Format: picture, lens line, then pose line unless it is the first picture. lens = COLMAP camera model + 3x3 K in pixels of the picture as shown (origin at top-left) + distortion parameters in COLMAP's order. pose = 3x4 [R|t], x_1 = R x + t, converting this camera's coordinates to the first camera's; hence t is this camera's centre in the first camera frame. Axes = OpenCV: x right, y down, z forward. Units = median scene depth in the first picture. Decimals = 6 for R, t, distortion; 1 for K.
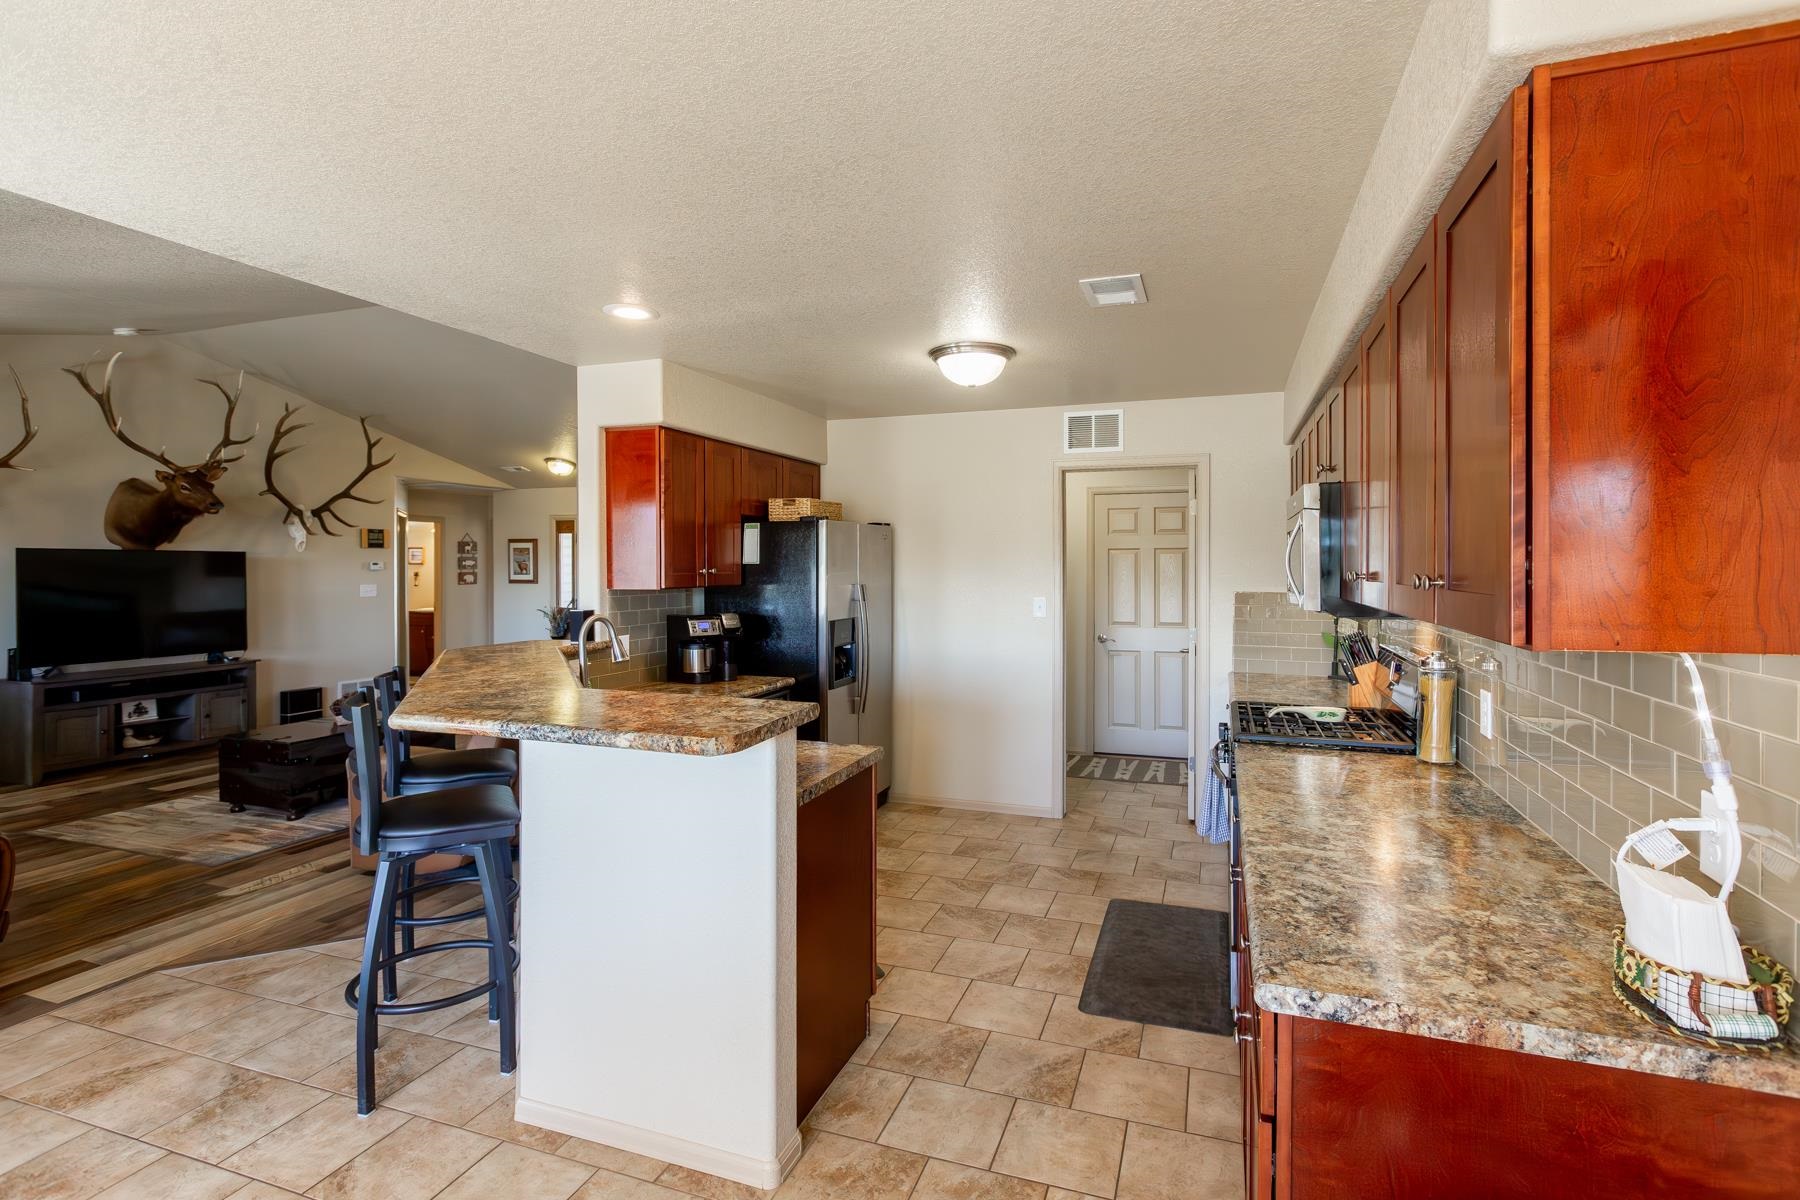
lens RADIAL K [[845.2, 0, 929.3], [0, 845.2, 575.0], [0, 0, 1]] dist [0.002736, -0.000625]
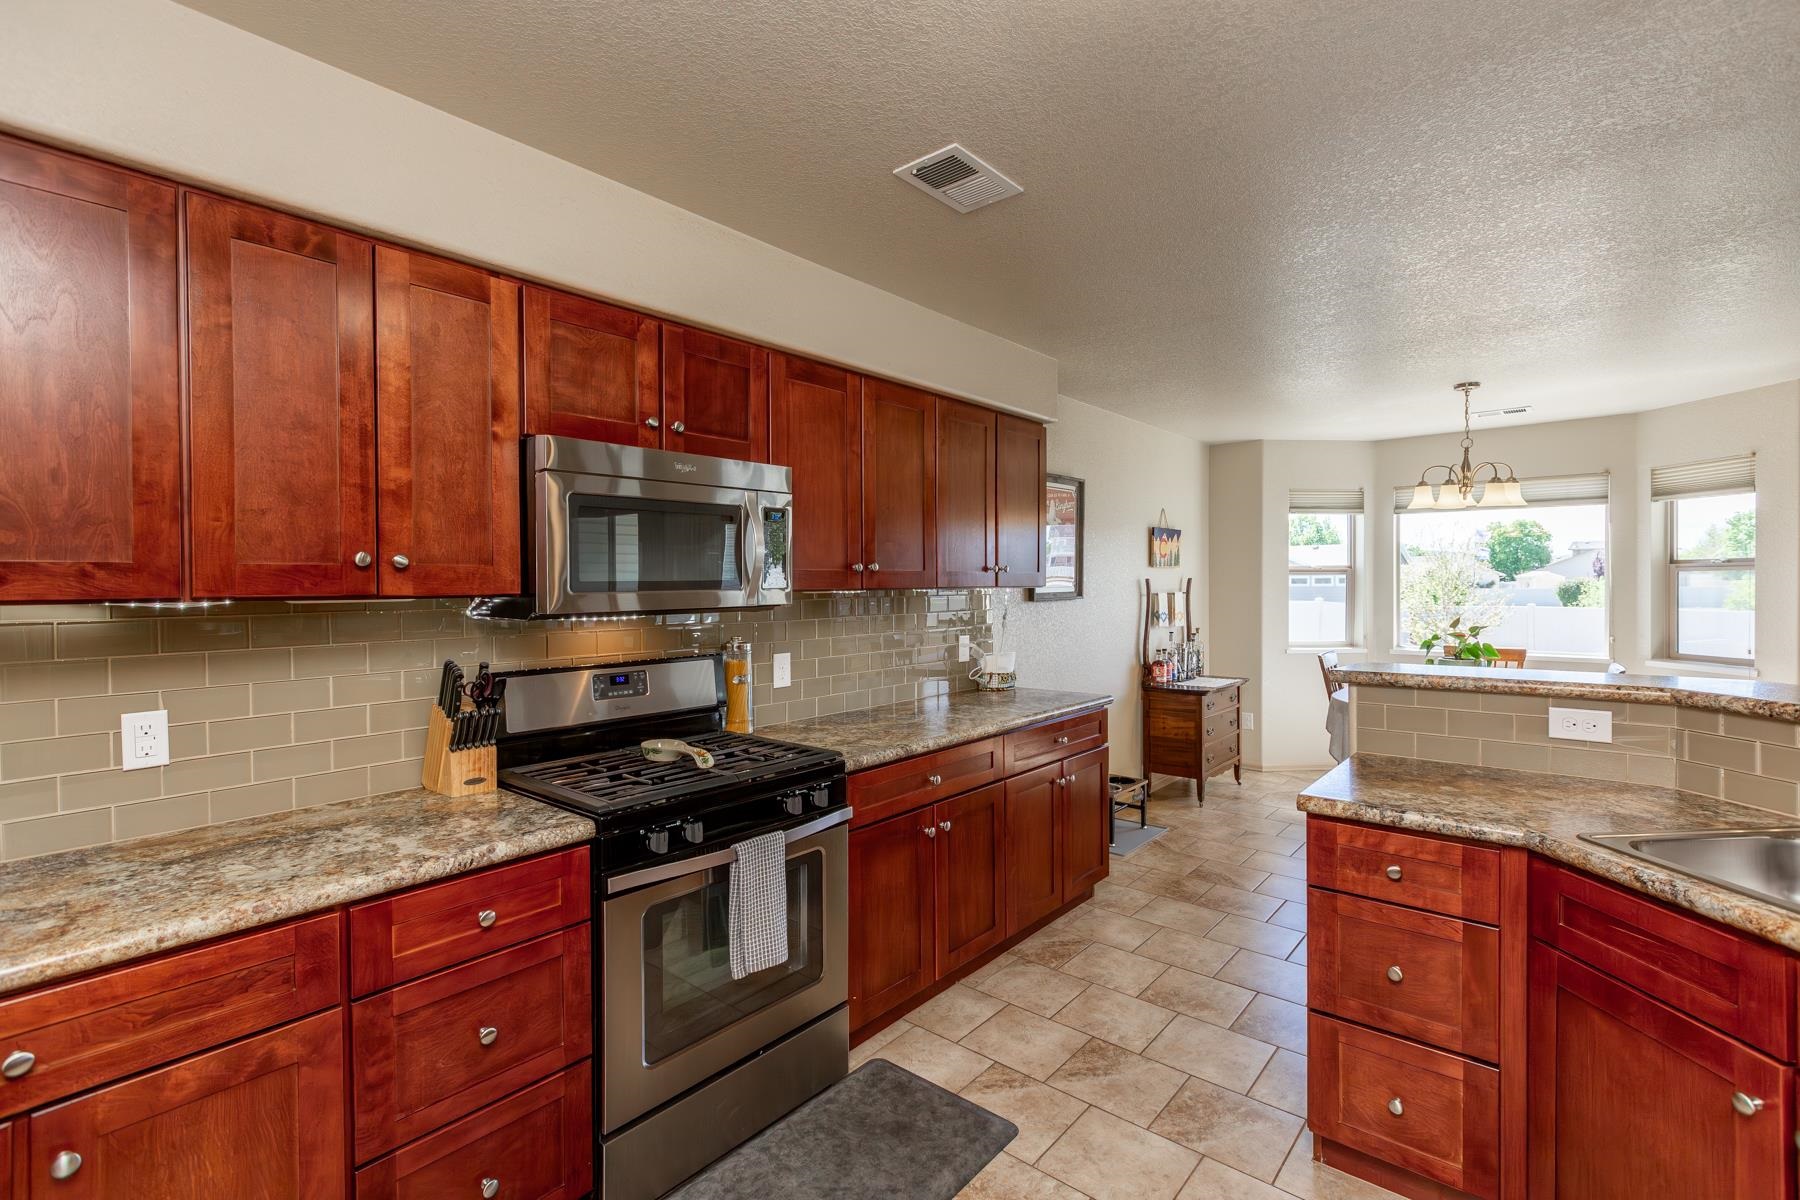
lens RADIAL K [[816.0, 0, 899.7], [0, 816.0, 593.0], [0, 0, 1]] dist [0.004273, -0.000149]
pose [[-0.929559, 0.001845, 0.368668, 0.001749], [0.011555, 0.999642, 0.024133, 0.005303], [-0.368491, 0.026693, -0.929248, 0.993838]]
